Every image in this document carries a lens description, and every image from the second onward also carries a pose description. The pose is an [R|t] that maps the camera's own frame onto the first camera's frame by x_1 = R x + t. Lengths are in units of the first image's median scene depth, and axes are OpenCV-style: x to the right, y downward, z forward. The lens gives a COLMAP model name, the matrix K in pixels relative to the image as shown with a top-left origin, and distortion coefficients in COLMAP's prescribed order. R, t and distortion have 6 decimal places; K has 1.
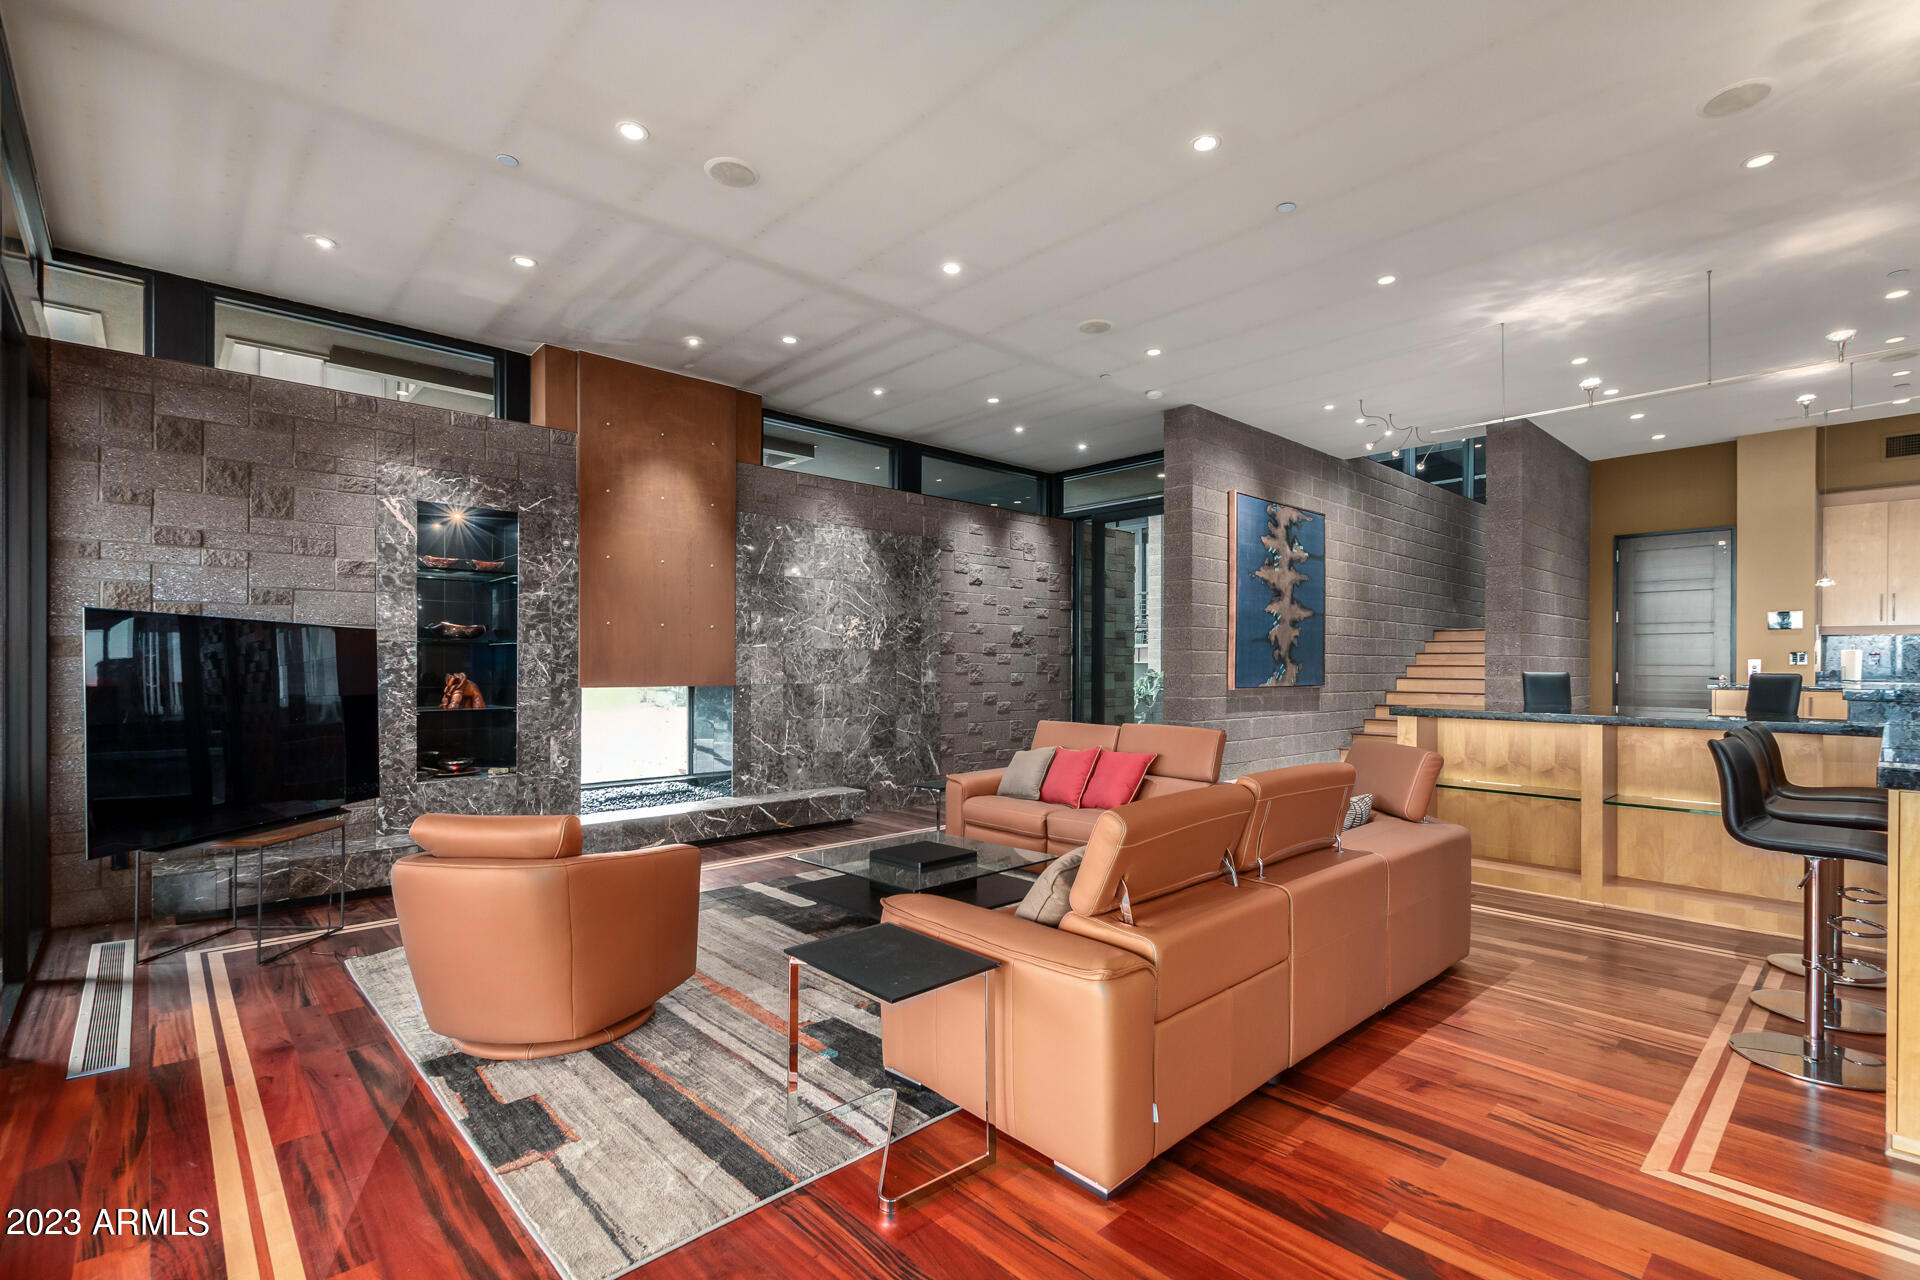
lens RADIAL K [[868.2, 0, 965.6], [0, 868.2, 660.5], [0, 0, 1]] dist [-0.000629, -0.000461]
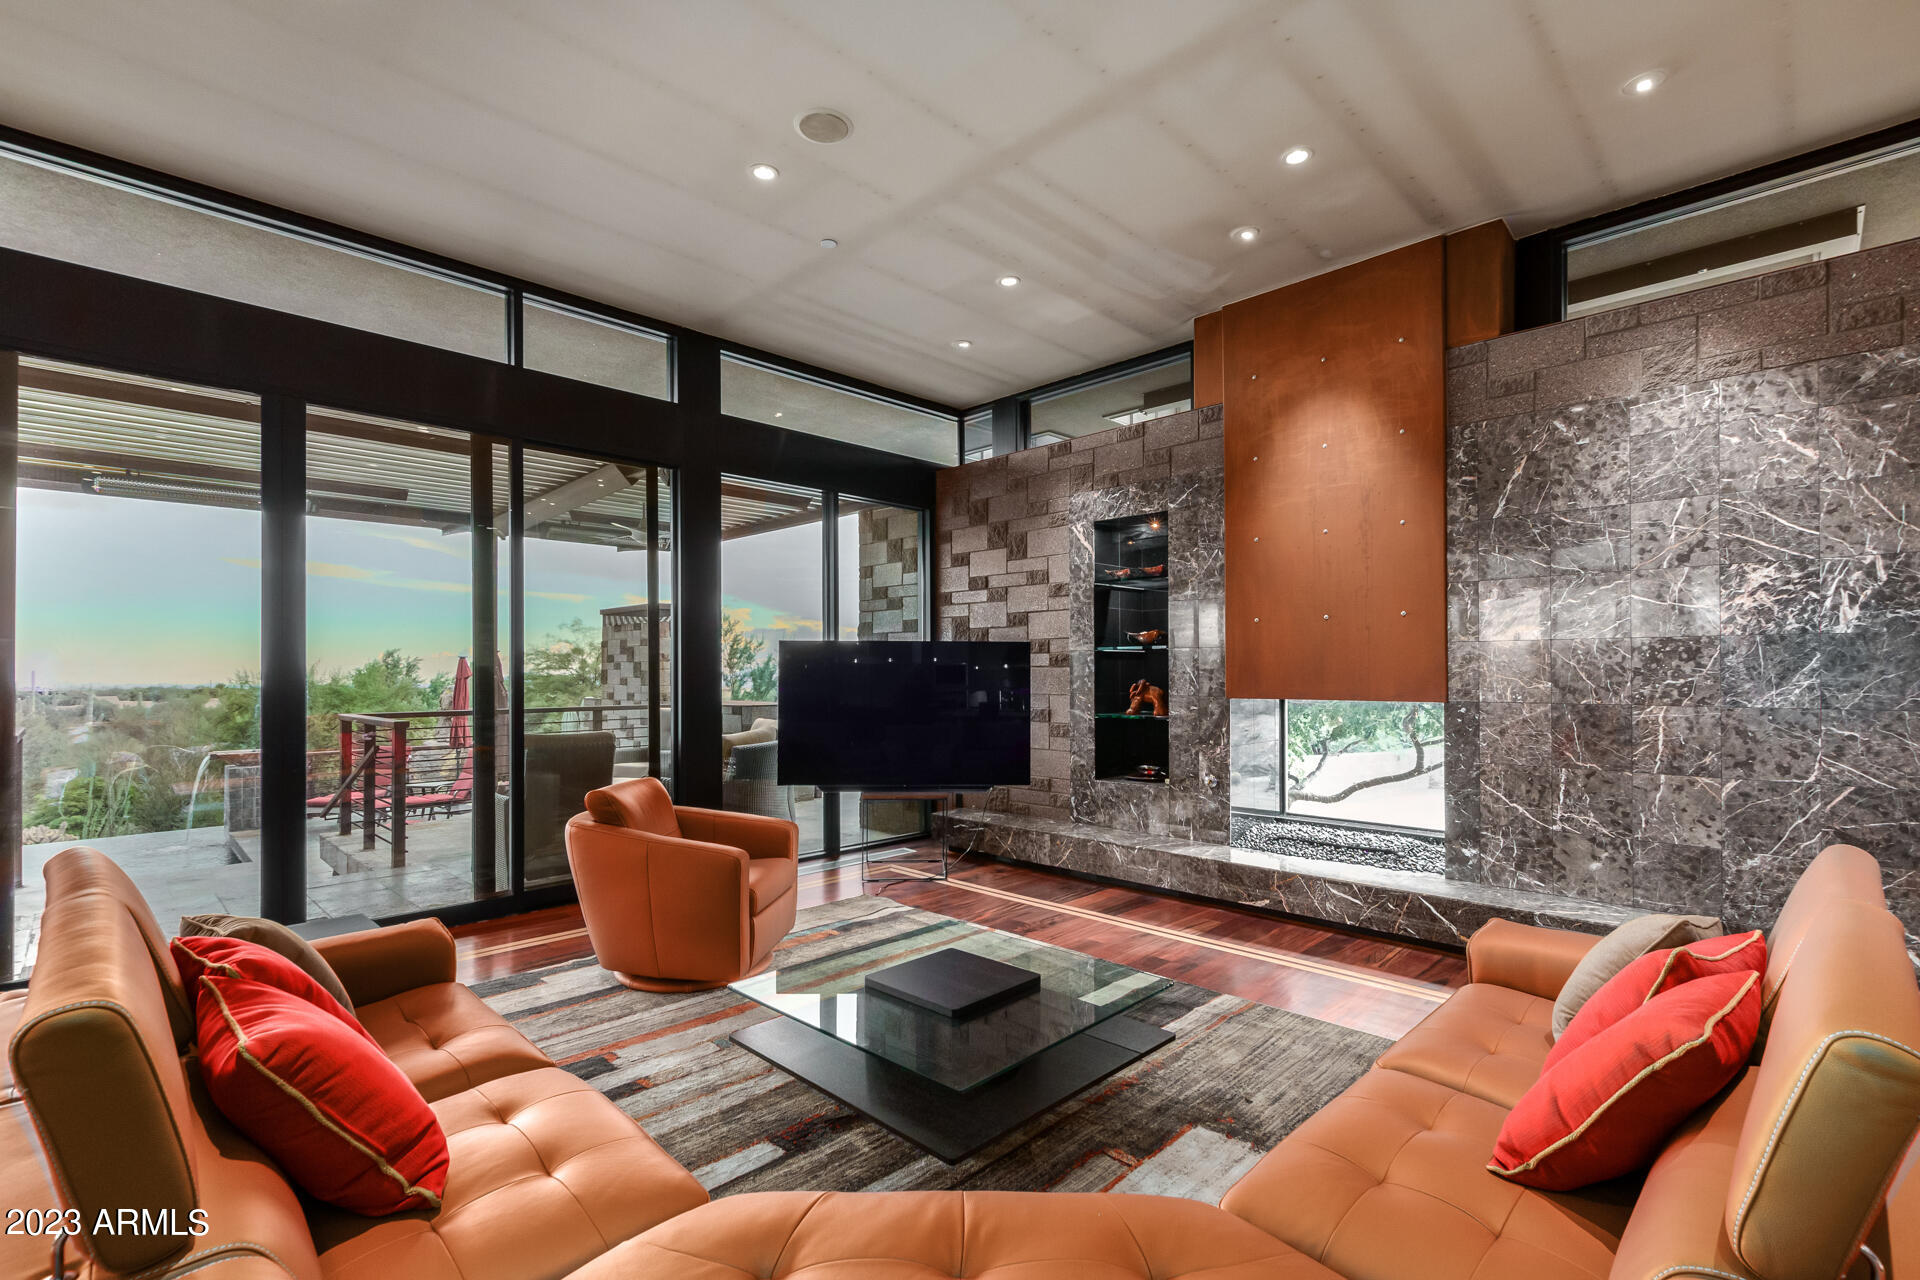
lens RADIAL K [[868.2, 0, 966.1], [0, 868.2, 665.5], [0, 0, 1]] dist [-0.000629, -0.000461]
pose [[0.035078, -0.008716, -0.999347, 0.406625], [0.009585, 0.999919, -0.008385, 0.004031], [0.999339, -0.009284, 0.035158, 0.715691]]
